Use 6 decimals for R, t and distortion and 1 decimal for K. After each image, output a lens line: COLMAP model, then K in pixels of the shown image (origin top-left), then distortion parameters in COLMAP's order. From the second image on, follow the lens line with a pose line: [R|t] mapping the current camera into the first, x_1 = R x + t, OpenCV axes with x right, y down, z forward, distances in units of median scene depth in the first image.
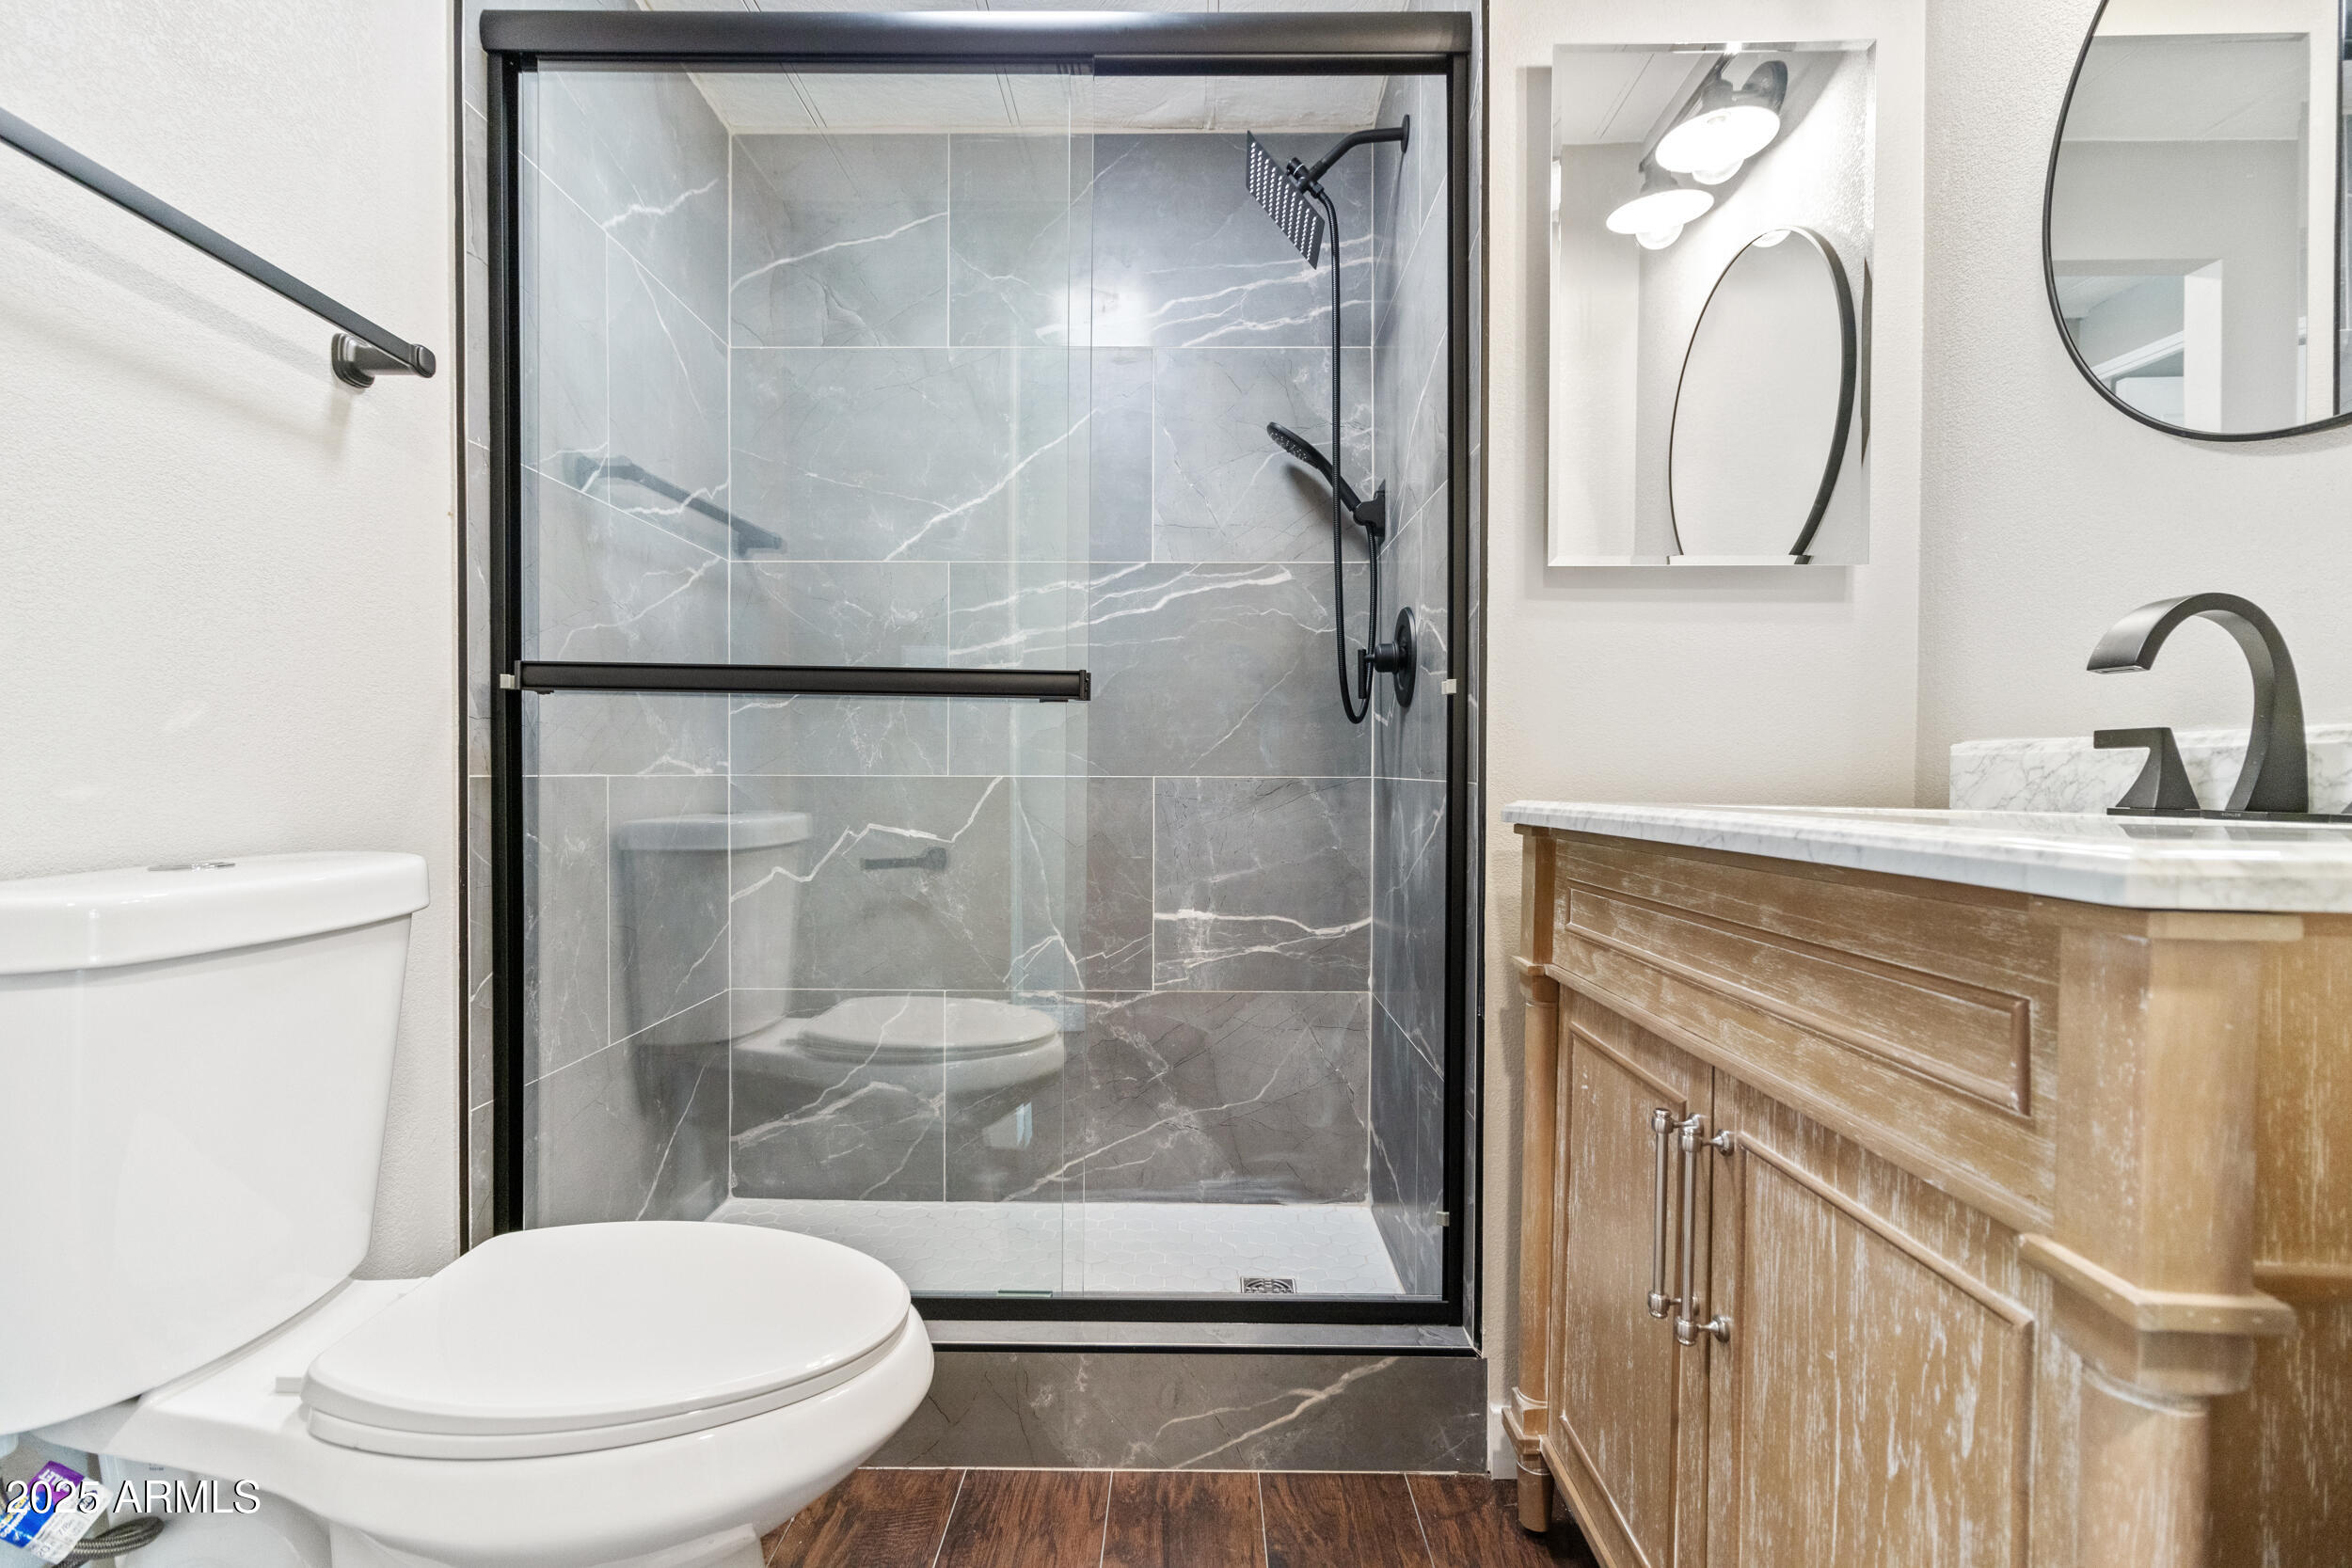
lens RADIAL K [[1092.0, 0, 1174.2], [0, 1092.0, 784.0], [0, 0, 1]] dist [-0.001911, 0.001545]
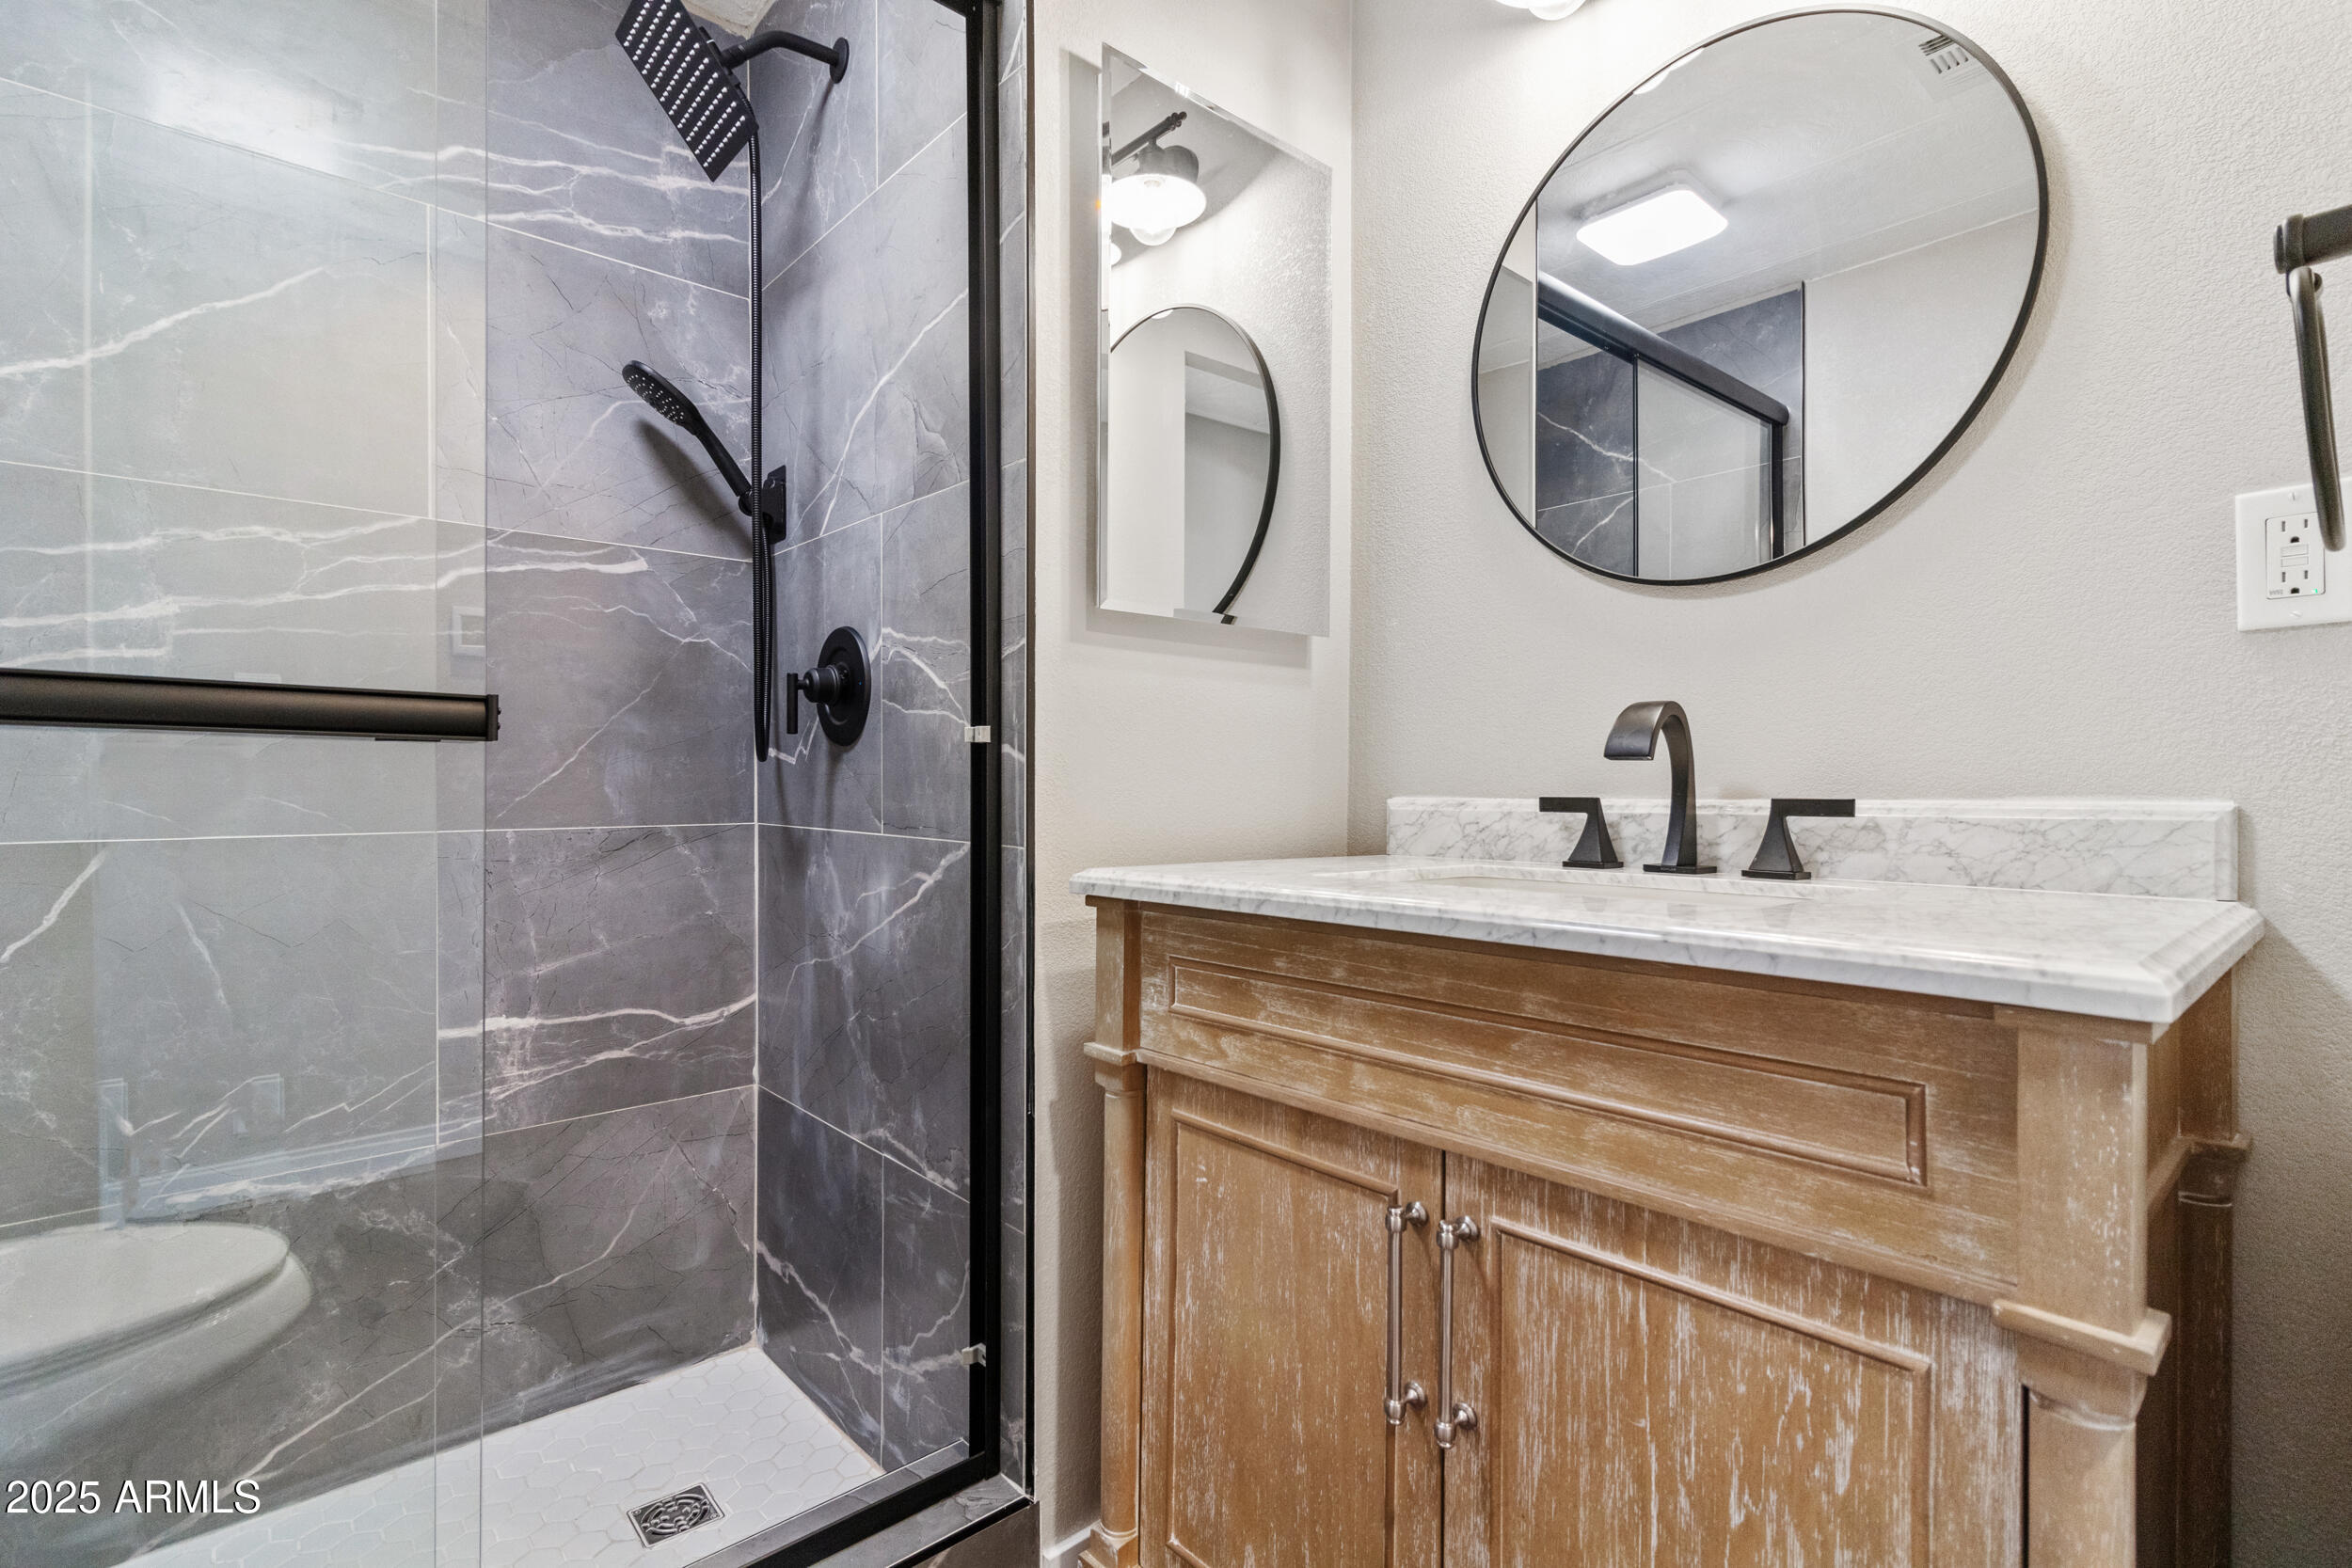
lens RADIAL K [[1092.0, 0, 1182.4], [0, 1092.0, 787.2], [0, 0, 1]] dist [-0.001911, 0.001545]
pose [[0.728444, -0.008633, 0.685051, -0.251572], [0.009328, 0.999953, 0.002683, -0.055657], [-0.685042, 0.004436, 0.728490, 0.308413]]
